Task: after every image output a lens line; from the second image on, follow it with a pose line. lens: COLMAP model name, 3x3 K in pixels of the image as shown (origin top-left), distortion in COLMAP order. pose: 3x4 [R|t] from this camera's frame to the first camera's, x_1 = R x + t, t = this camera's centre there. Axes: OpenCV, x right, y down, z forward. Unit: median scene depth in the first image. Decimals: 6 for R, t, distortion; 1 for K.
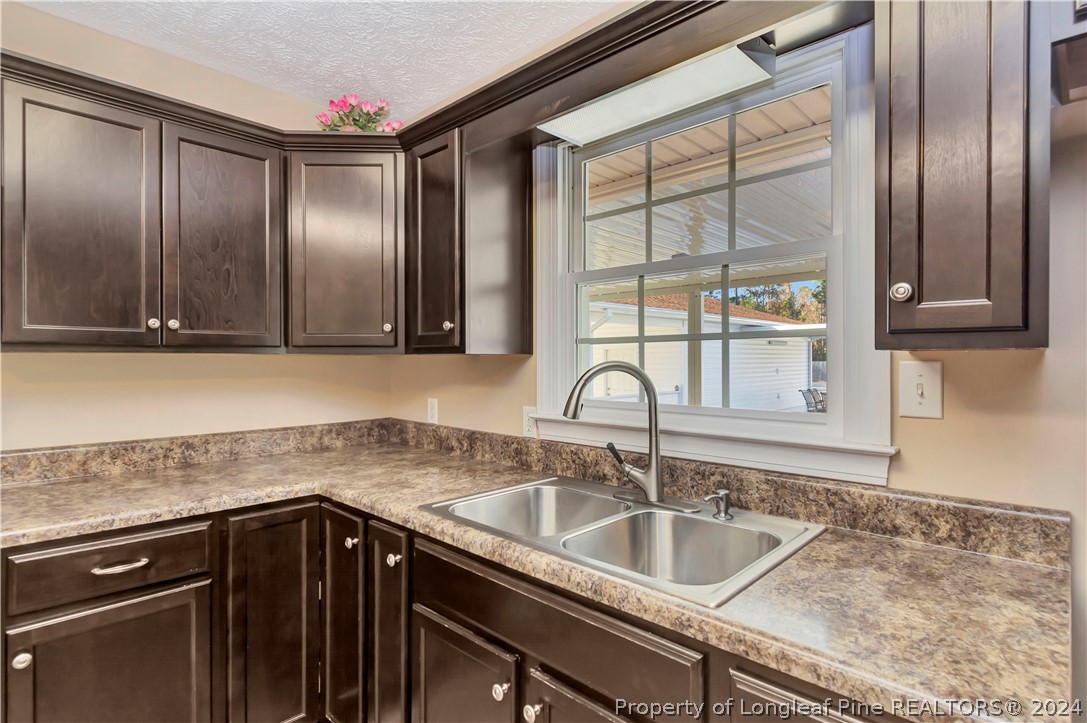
lens RADIAL K [[549.3, 0, 552.2], [0, 549.3, 361.4], [0, 0, 1]] dist [0.004121, -0.002439]
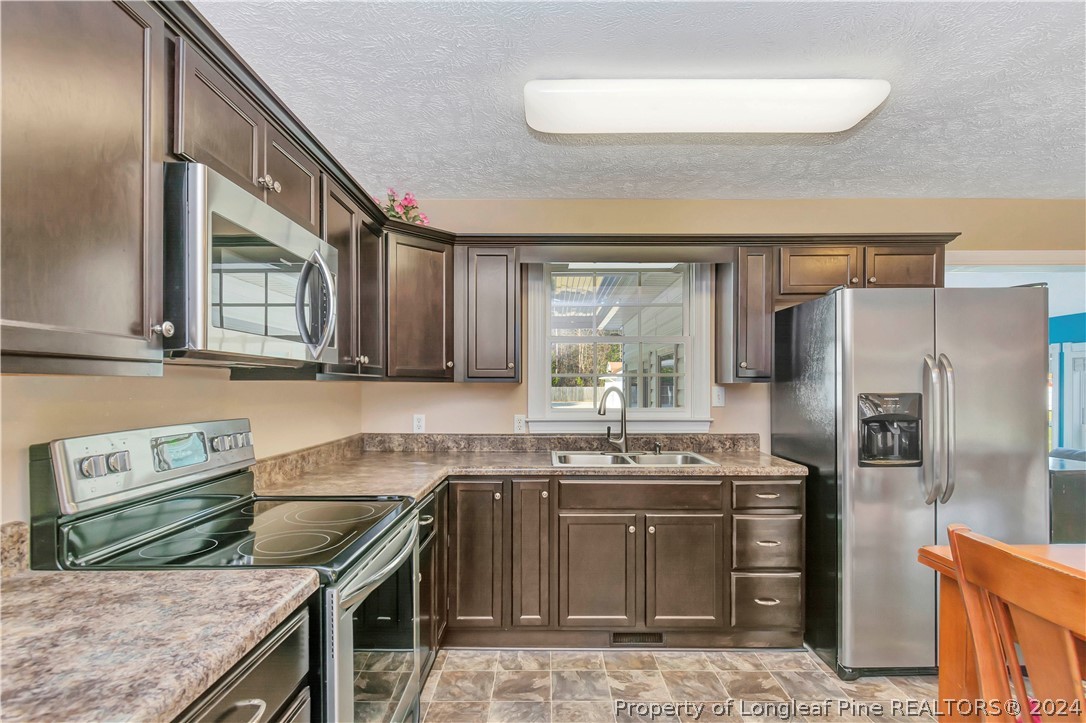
lens RADIAL K [[548.8, 0, 550.5], [0, 548.8, 388.0], [0, 0, 1]] dist [0.004121, -0.002439]
pose [[0.720497, -0.003358, 0.693449, -1.297737], [0.002461, 0.999994, 0.002285, -0.000875], [-0.693453, 0.000060, 0.720502, -0.285673]]
